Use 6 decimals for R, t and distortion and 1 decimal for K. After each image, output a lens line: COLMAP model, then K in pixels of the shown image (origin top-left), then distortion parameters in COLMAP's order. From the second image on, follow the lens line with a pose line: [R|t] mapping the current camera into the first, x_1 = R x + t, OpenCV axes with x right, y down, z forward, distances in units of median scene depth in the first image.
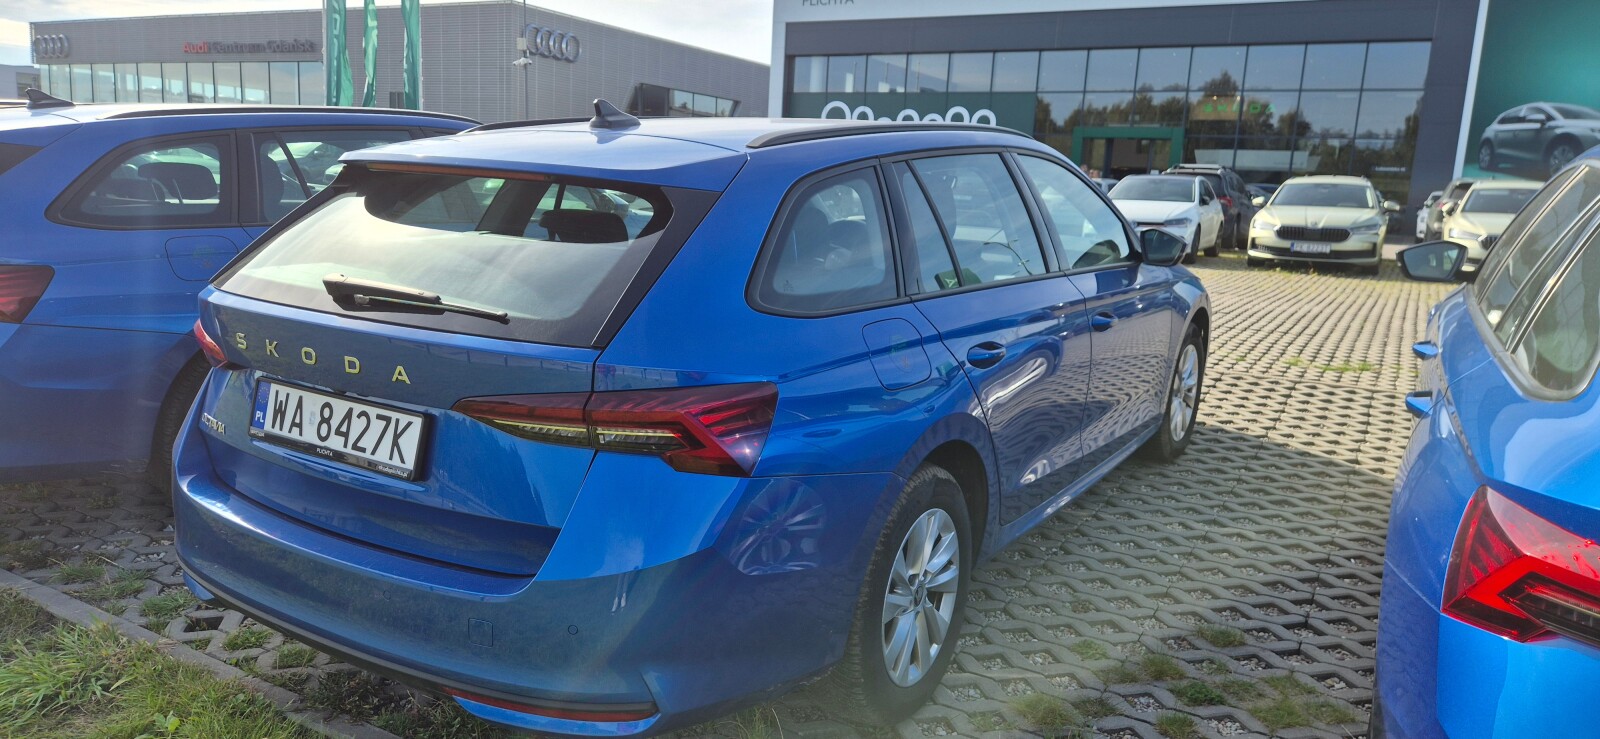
lens RADIAL K [[1087.2, 0, 792.7], [0, 1087.2, 367.9], [0, 0, 1]] dist [-0.002511, -0.006108]
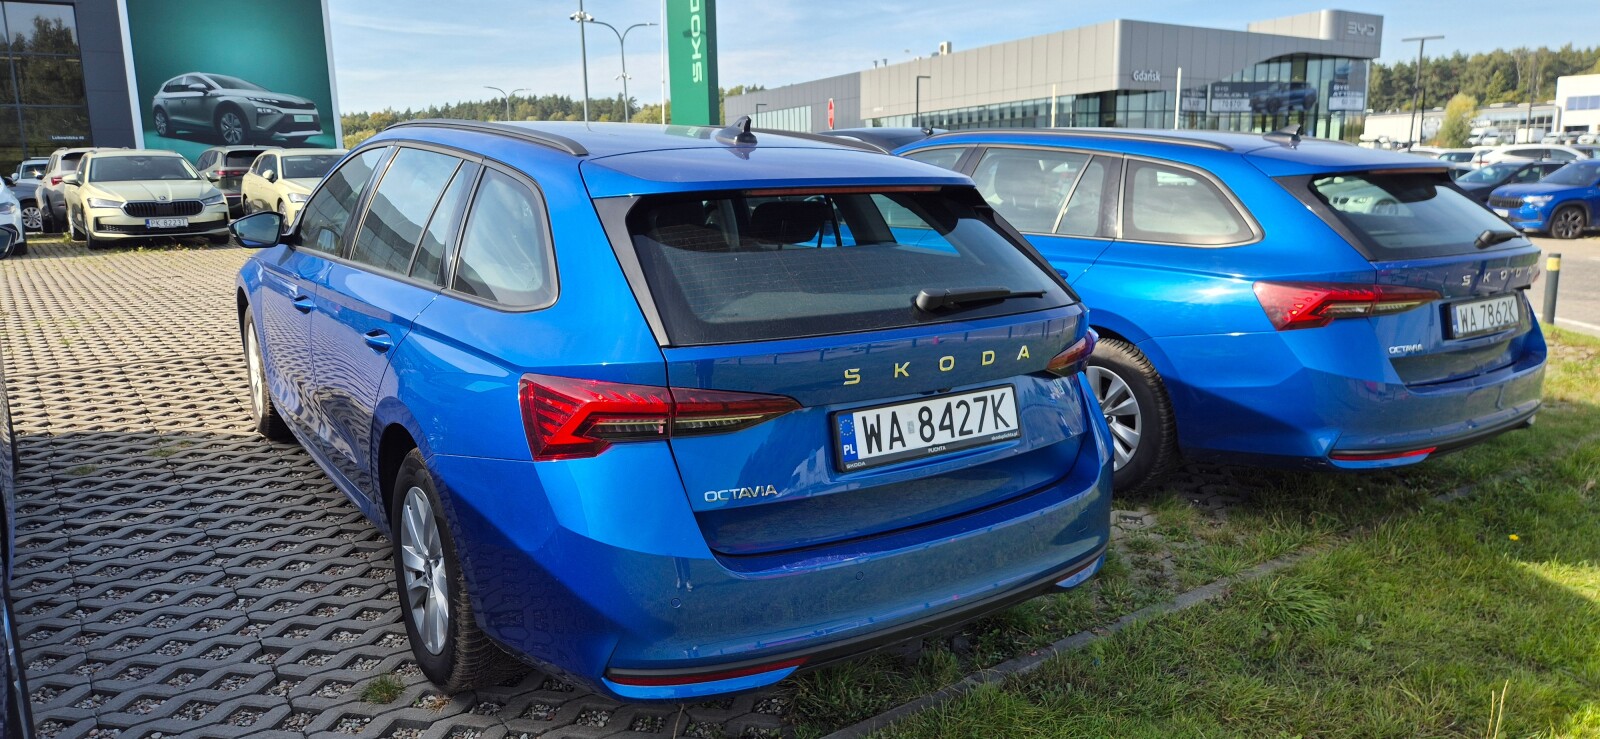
lens RADIAL K [[1087.2, 0, 789.2], [0, 1087.2, 370.2], [0, 0, 1]] dist [-0.002511, -0.006108]
pose [[0.390222, -0.213001, 0.895744, -1.412133], [0.181326, 0.971598, 0.152046, -0.190313], [-0.902689, 0.103090, 0.417761, 0.635323]]
